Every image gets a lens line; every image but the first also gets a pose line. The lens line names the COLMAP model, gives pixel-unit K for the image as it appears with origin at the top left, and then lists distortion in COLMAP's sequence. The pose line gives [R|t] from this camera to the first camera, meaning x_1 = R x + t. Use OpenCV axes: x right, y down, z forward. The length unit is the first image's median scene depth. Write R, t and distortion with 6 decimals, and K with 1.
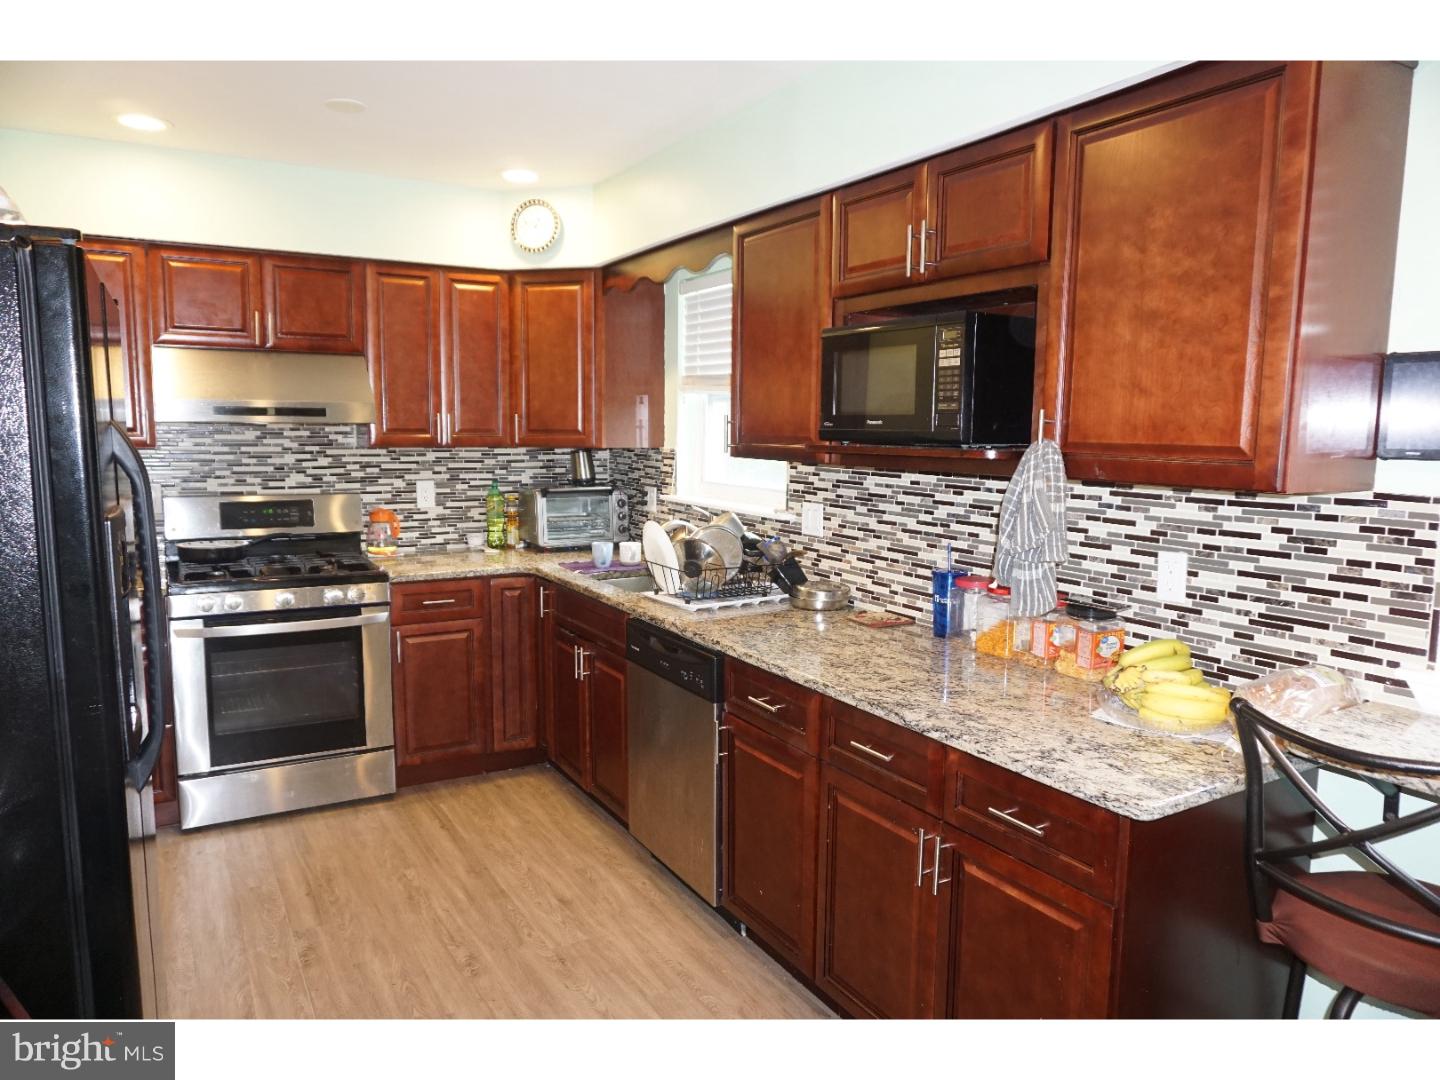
lens RADIAL K [[962.6, 0, 720.0], [0, 962.6, 540.0], [0, 0, 1]] dist [-0.053716, 0.042813]
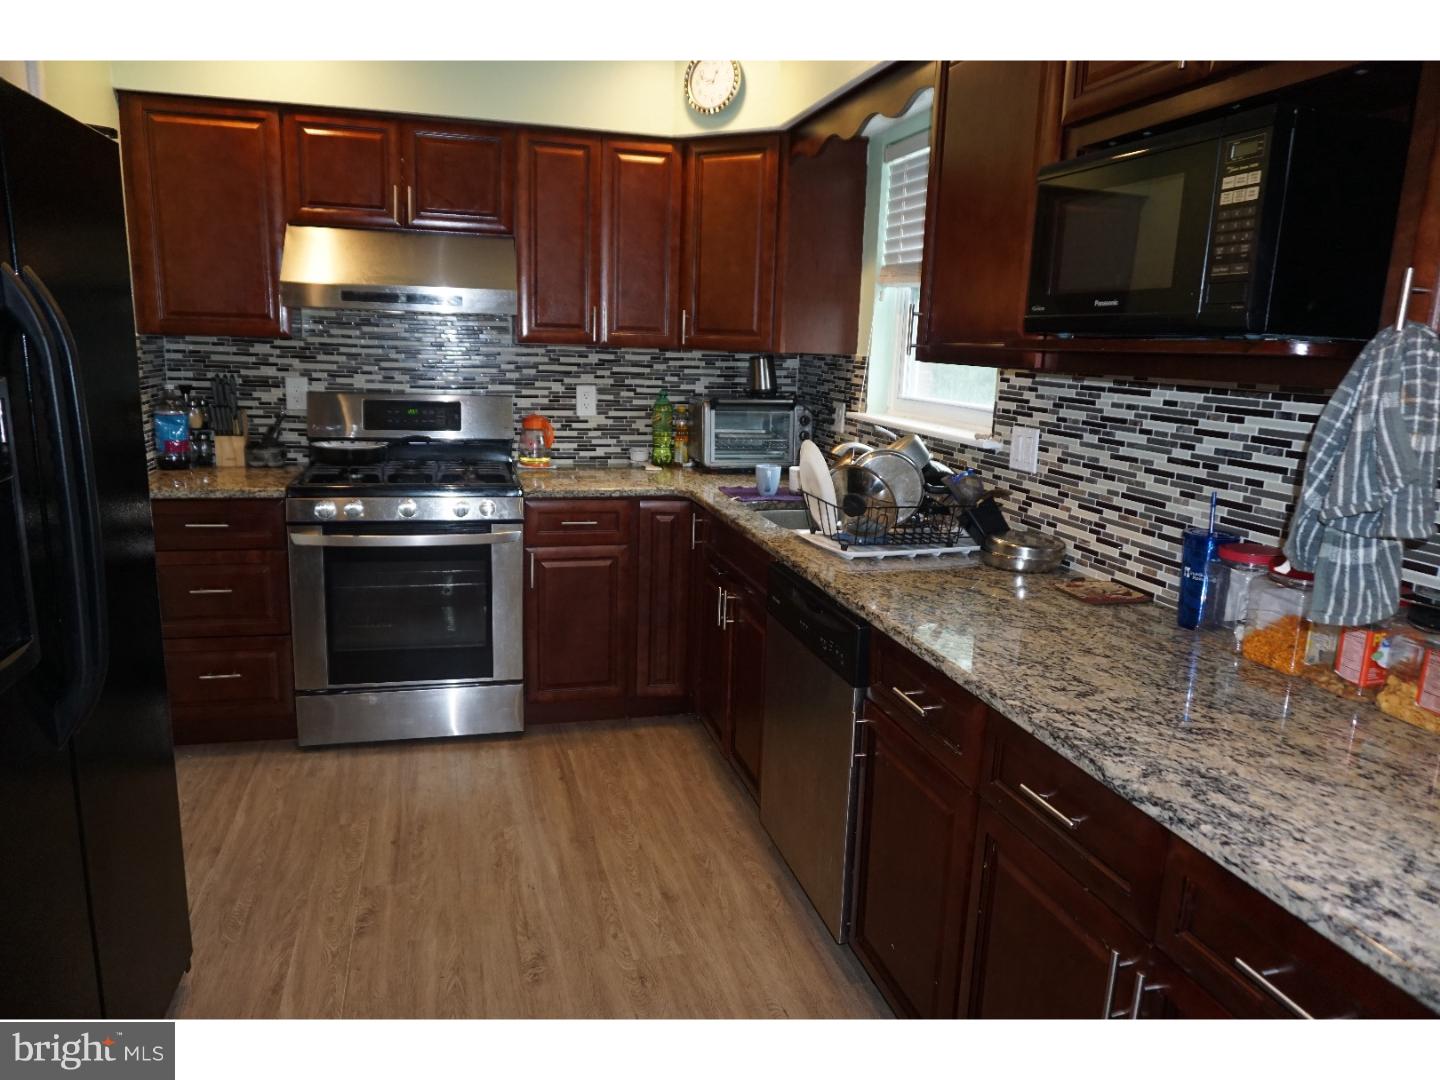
lens RADIAL K [[962.6, 0, 720.0], [0, 962.6, 540.0], [0, 0, 1]] dist [-0.053716, 0.042813]
pose [[0.966672, 0.073100, -0.245359, 0.060178], [-0.053908, 0.995002, 0.084054, -0.001086], [0.250277, -0.068026, 0.965781, 0.228622]]
